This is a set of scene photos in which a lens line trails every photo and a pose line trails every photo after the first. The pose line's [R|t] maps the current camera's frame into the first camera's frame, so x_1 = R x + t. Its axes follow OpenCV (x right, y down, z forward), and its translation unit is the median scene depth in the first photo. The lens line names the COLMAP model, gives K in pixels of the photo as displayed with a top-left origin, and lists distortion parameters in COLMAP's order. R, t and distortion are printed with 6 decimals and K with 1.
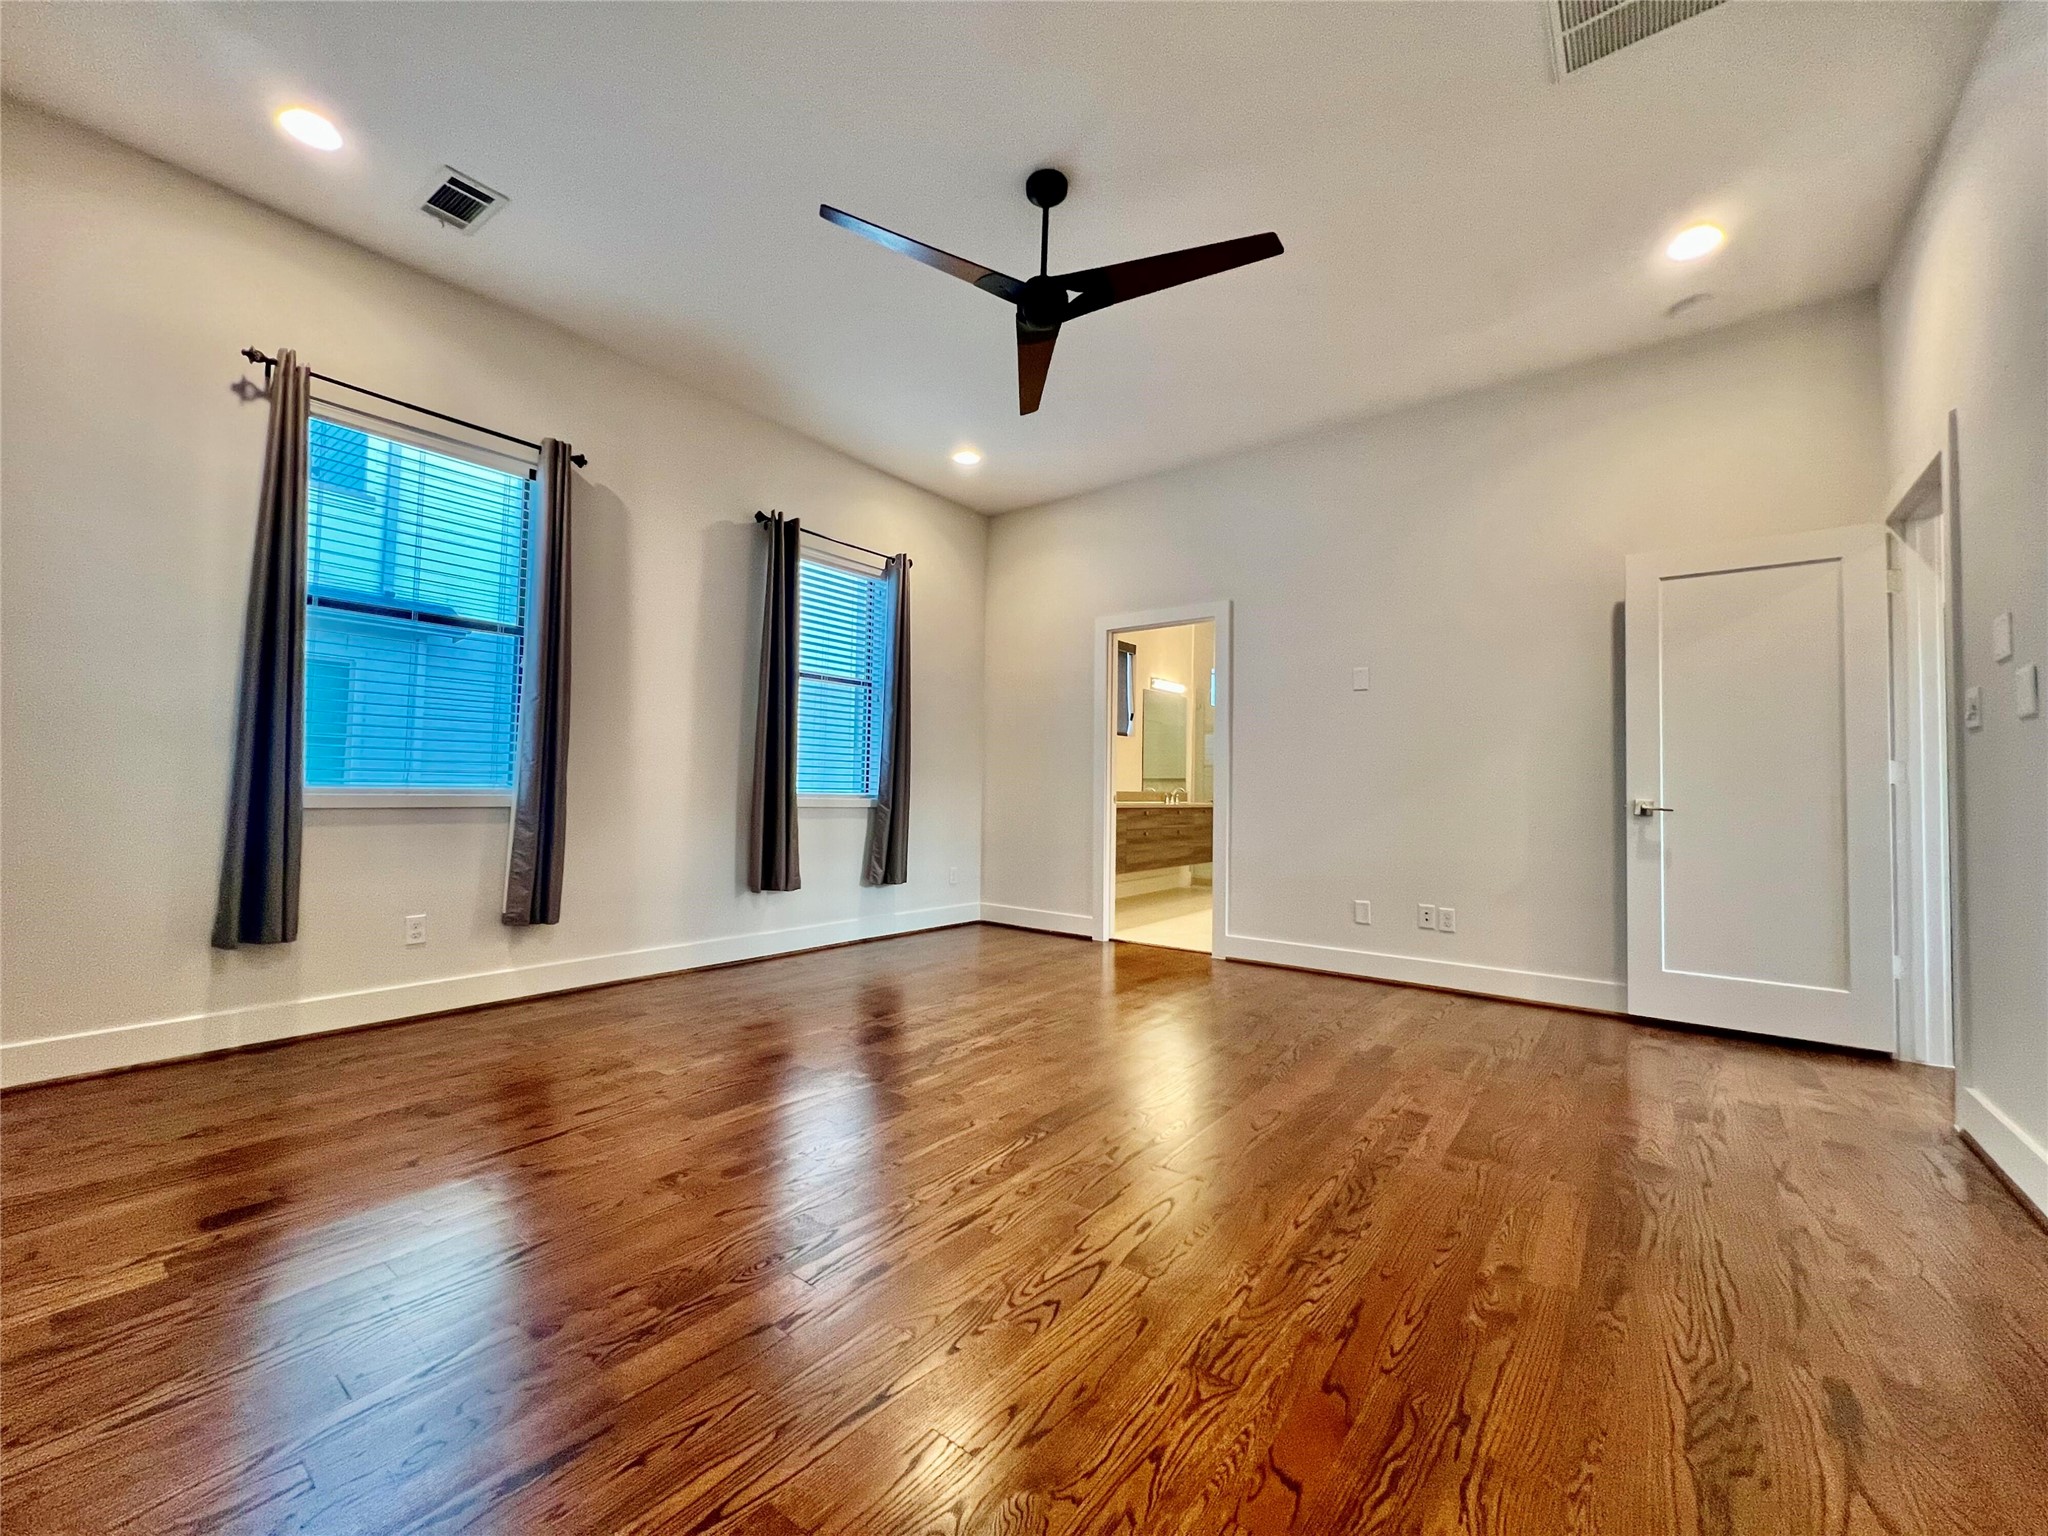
lens RADIAL K [[826.9, 0, 1026.4], [0, 826.9, 769.4], [0, 0, 1]] dist [0.000657, 0.000055]
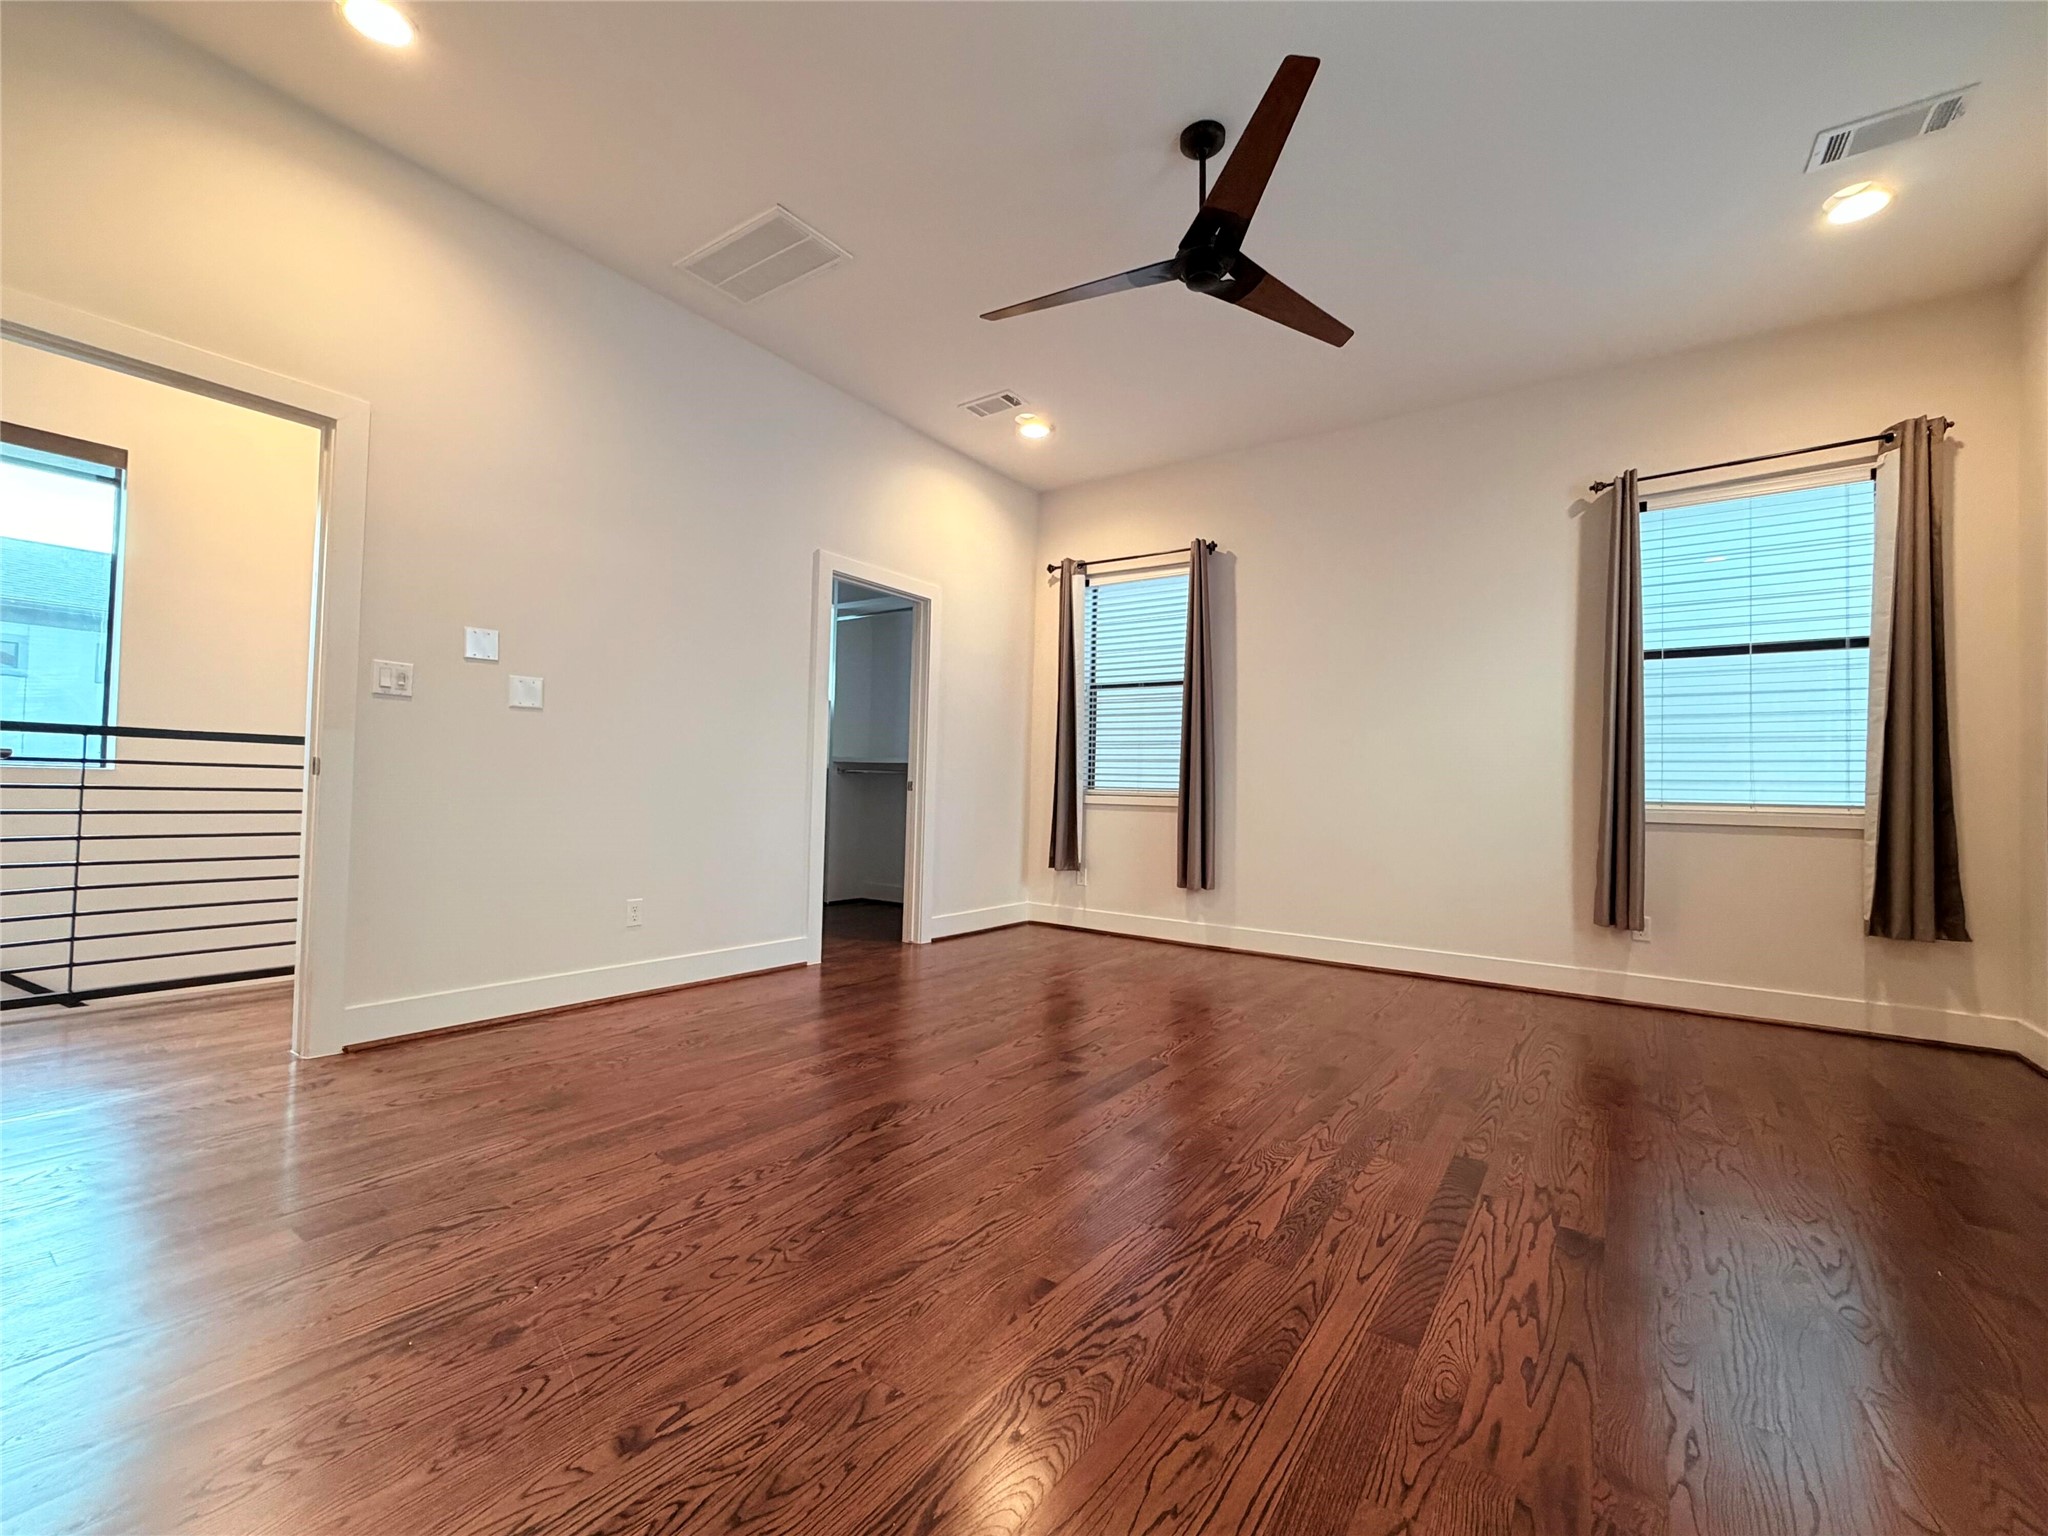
lens RADIAL K [[827.2, 0, 1023.9], [0, 827.2, 772.2], [0, 0, 1]] dist [0.001391, 0.000212]
pose [[-0.998850, -0.040864, -0.025085, 0.210891], [-0.039532, 0.997892, -0.051467, 0.069718], [0.027135, -0.050416, -0.998360, 1.807197]]
